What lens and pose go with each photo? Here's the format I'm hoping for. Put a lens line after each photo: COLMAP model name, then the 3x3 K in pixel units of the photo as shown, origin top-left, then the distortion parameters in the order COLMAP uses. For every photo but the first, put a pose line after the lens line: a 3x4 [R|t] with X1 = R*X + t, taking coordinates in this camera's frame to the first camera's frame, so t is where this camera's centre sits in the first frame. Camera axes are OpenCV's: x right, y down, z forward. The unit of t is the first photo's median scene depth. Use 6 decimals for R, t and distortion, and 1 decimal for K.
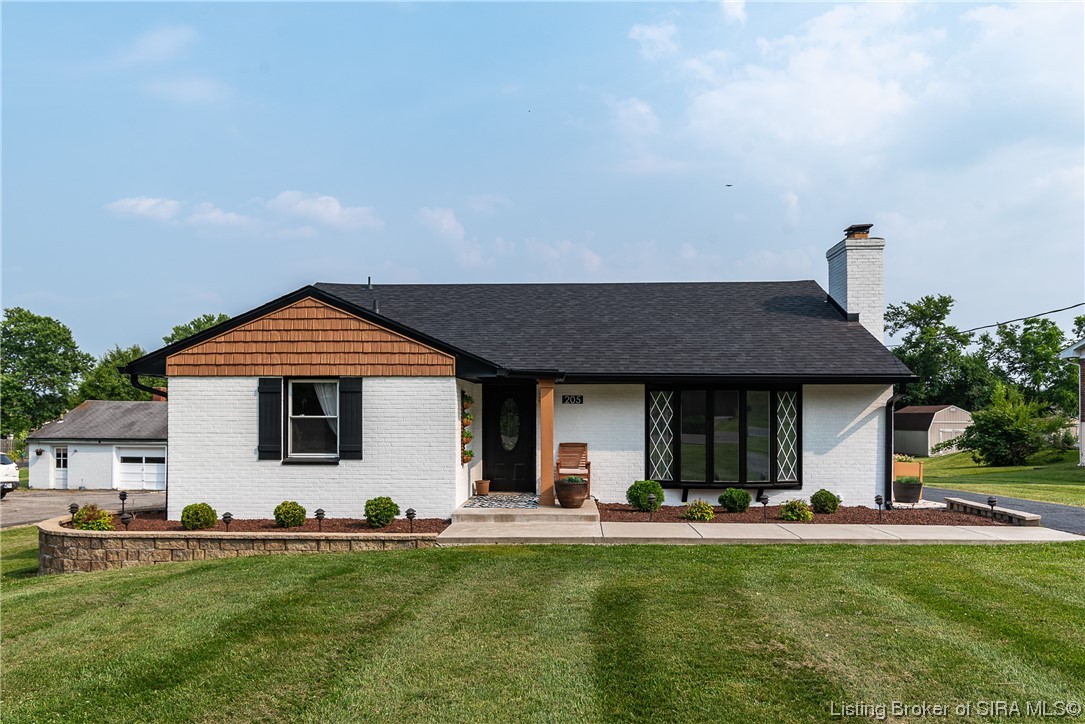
lens RADIAL K [[770.3, 0, 542.5], [0, 770.3, 362.0], [0, 0, 1]] dist [0.012687, 0.001757]
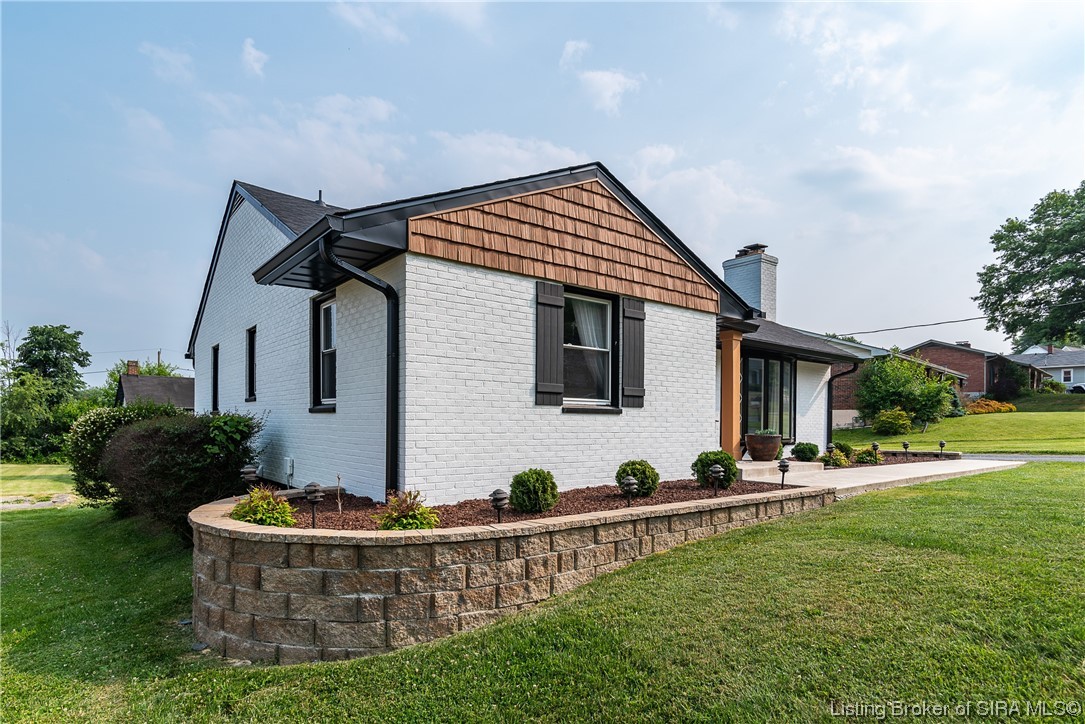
lens RADIAL K [[633.4, 0, 542.8], [0, 633.4, 386.0], [0, 0, 1]] dist [-0.031966, -0.000296]
pose [[0.728904, 0.046498, 0.683035, -0.725976], [-0.050692, 0.998618, -0.013886, 0.117119], [-0.682737, -0.024503, 0.730253, 0.599468]]
